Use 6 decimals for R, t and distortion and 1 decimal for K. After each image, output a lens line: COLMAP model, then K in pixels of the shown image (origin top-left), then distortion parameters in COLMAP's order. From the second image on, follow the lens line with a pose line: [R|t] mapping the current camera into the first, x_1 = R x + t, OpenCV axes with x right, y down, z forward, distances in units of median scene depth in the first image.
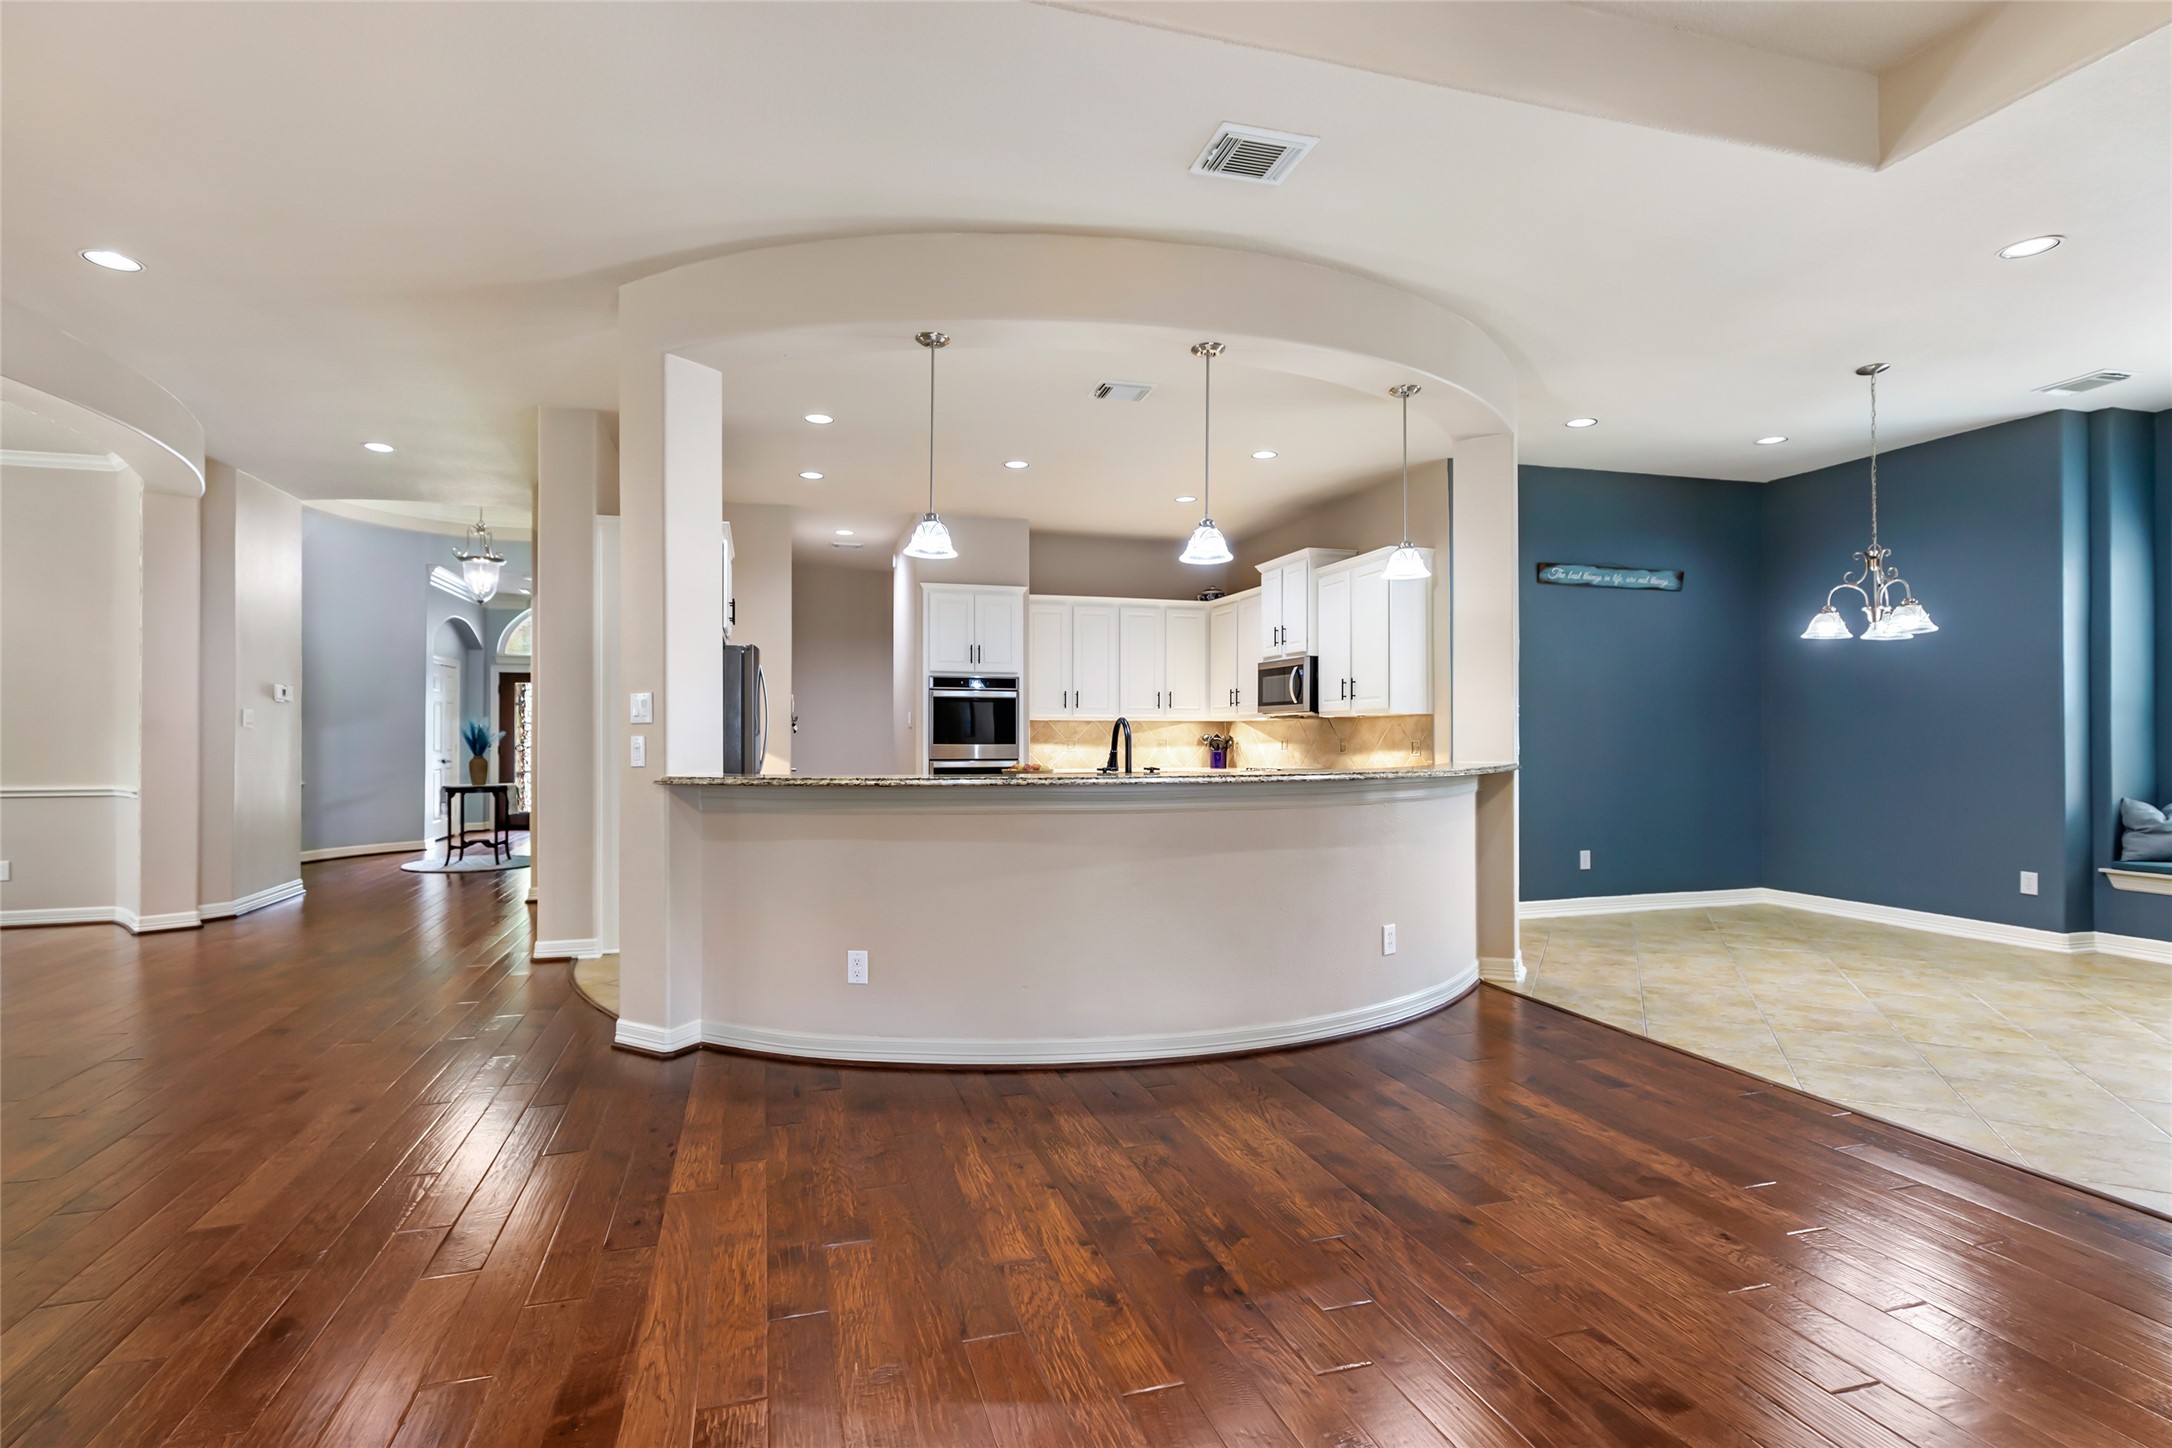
lens RADIAL K [[1012.4, 0, 1067.5], [0, 1012.4, 729.9], [0, 0, 1]] dist [0.005439, 0.000221]
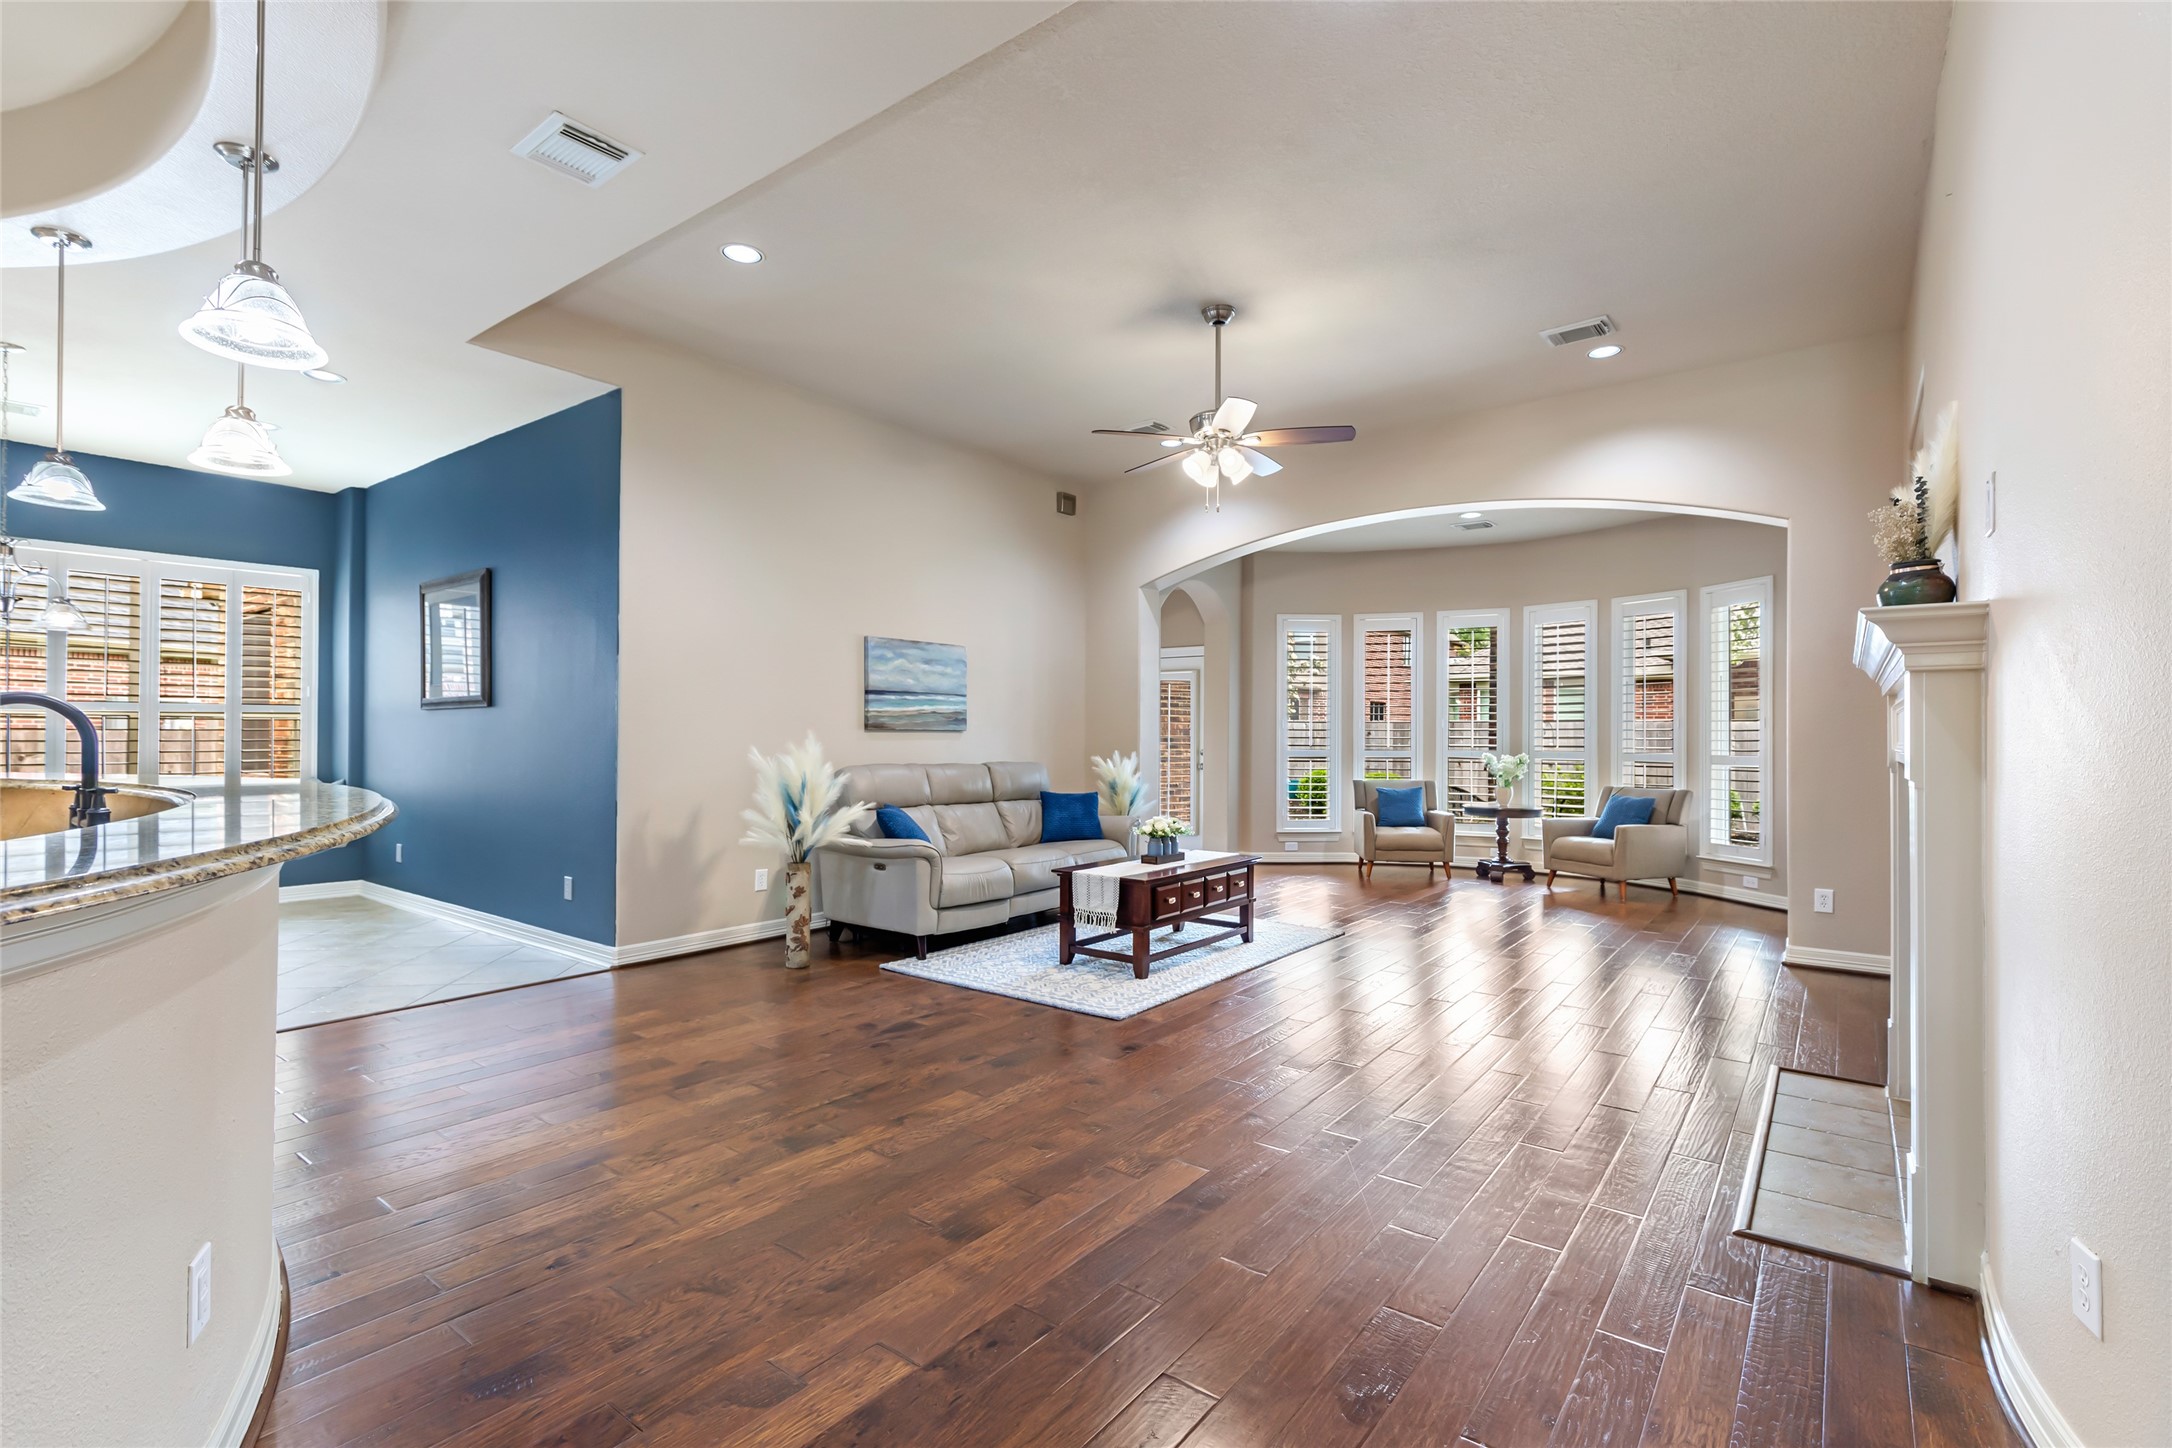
lens RADIAL K [[986.8, 0, 1090.1], [0, 986.8, 737.1], [0, 0, 1]] dist [0.002314, -0.000016]
pose [[-0.591176, -0.001277, 0.806542, -0.558531], [-0.011594, 0.999909, -0.006915, 0.007214], [-0.806460, -0.013439, -0.591137, 0.715955]]
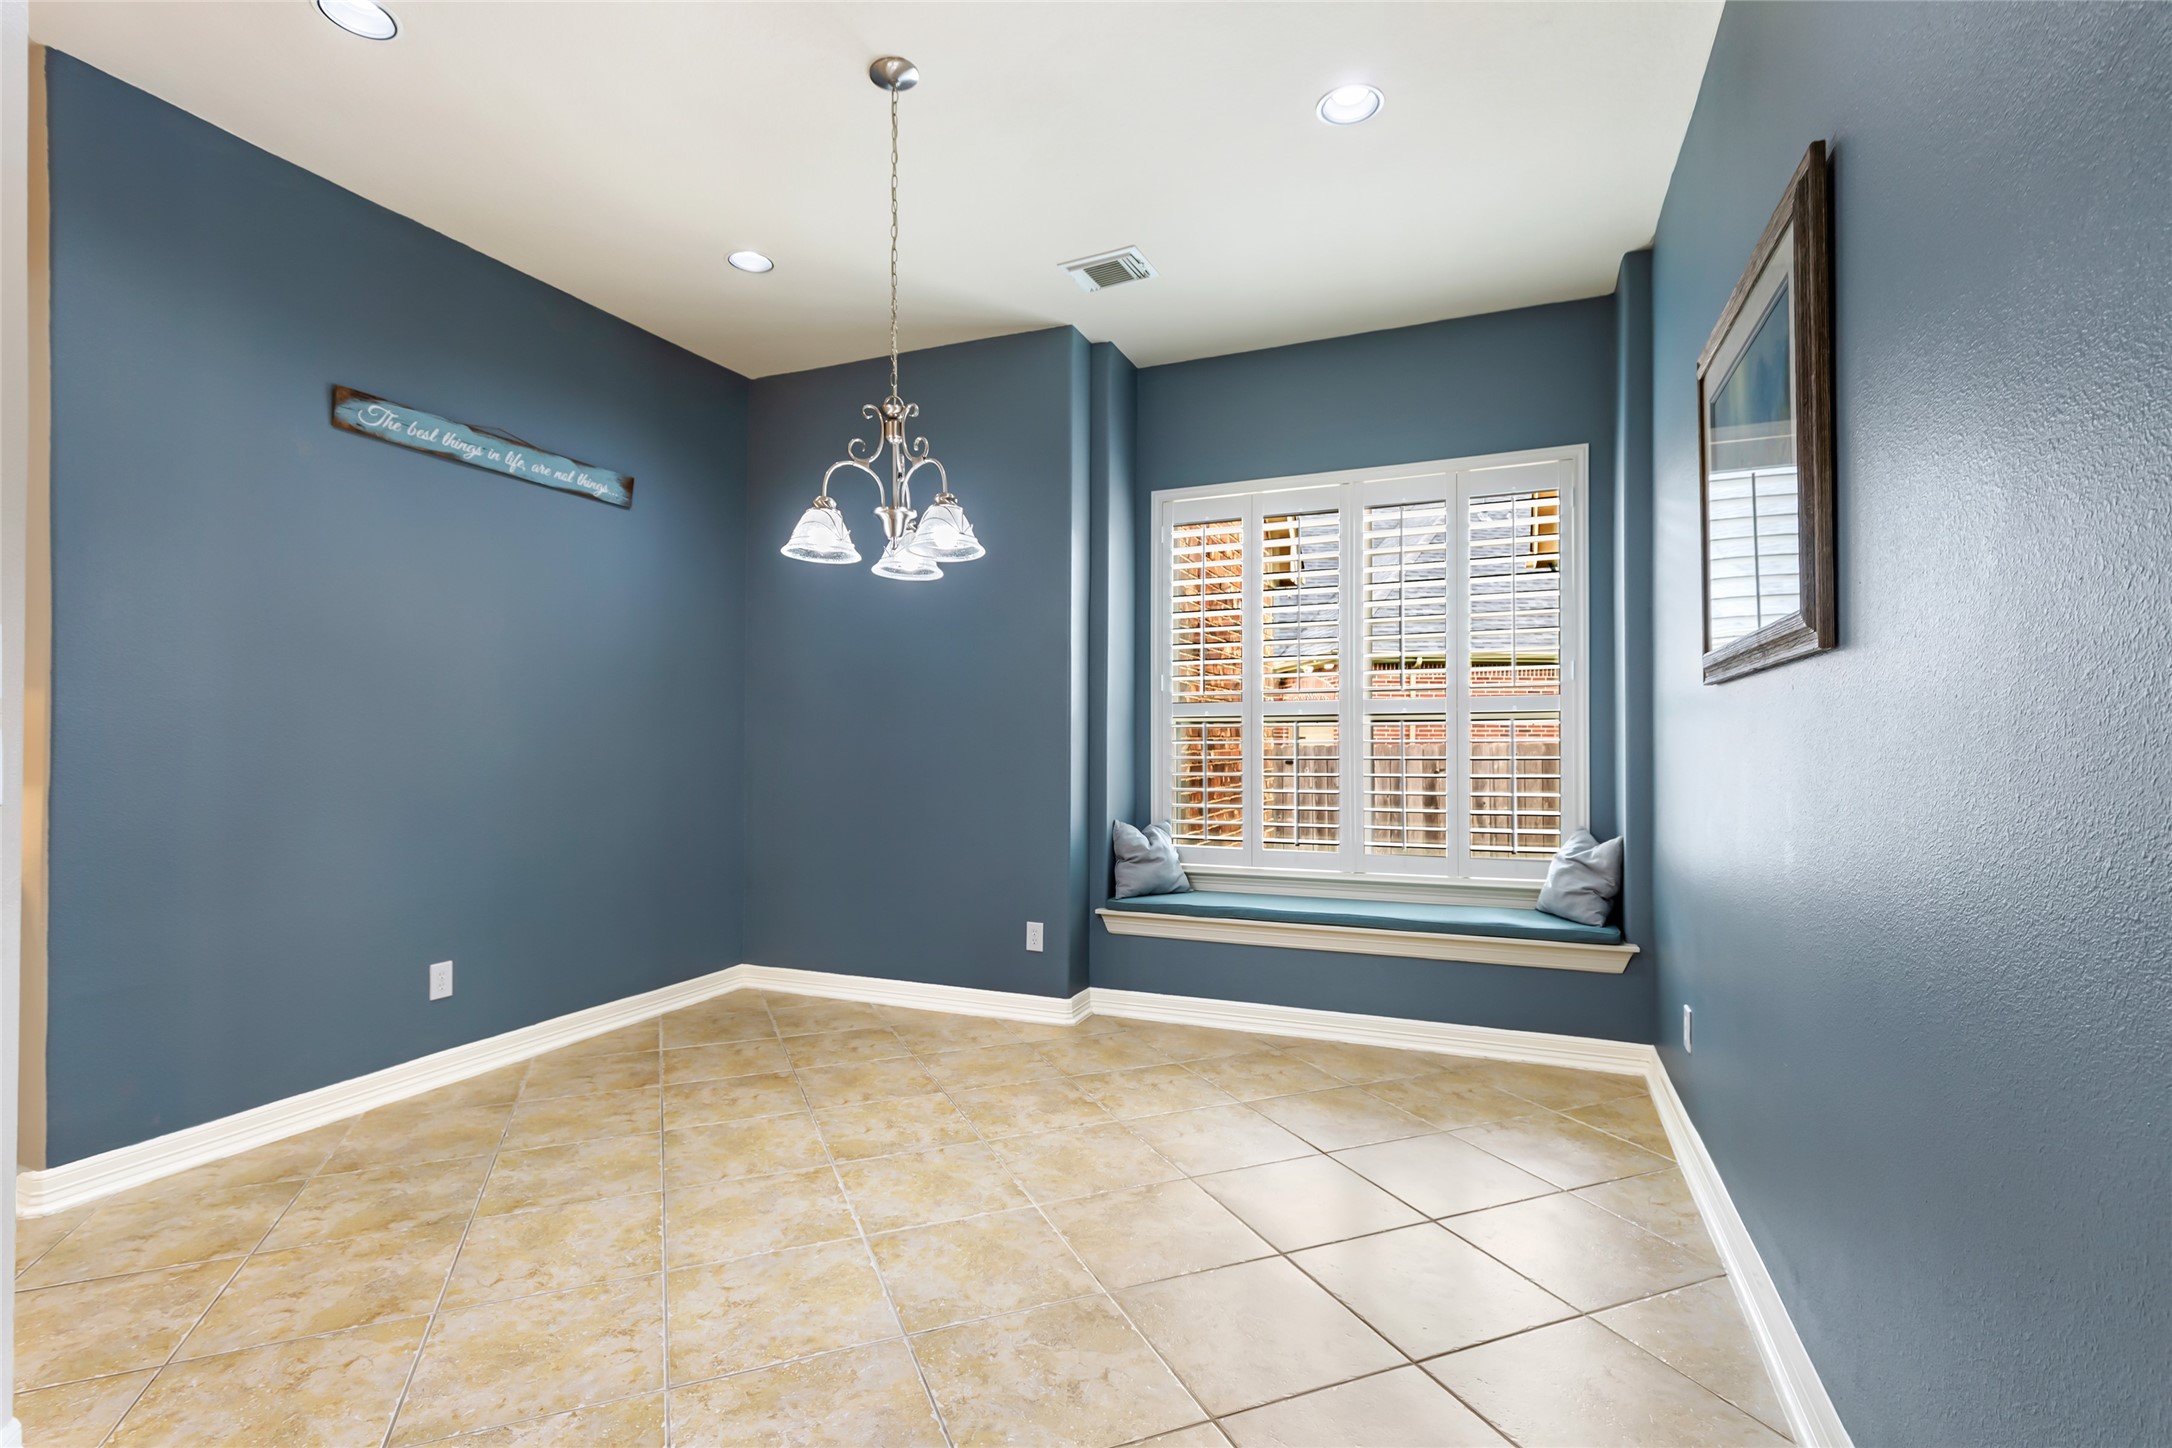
lens RADIAL K [[1012.4, 0, 1067.5], [0, 1012.4, 729.9], [0, 0, 1]] dist [0.005439, 0.000221]
pose [[0.639351, 0.012866, 0.768807, 0.431421], [-0.007061, 0.999916, -0.010861, 0.002887], [-0.768882, 0.001516, 0.639388, 0.572597]]
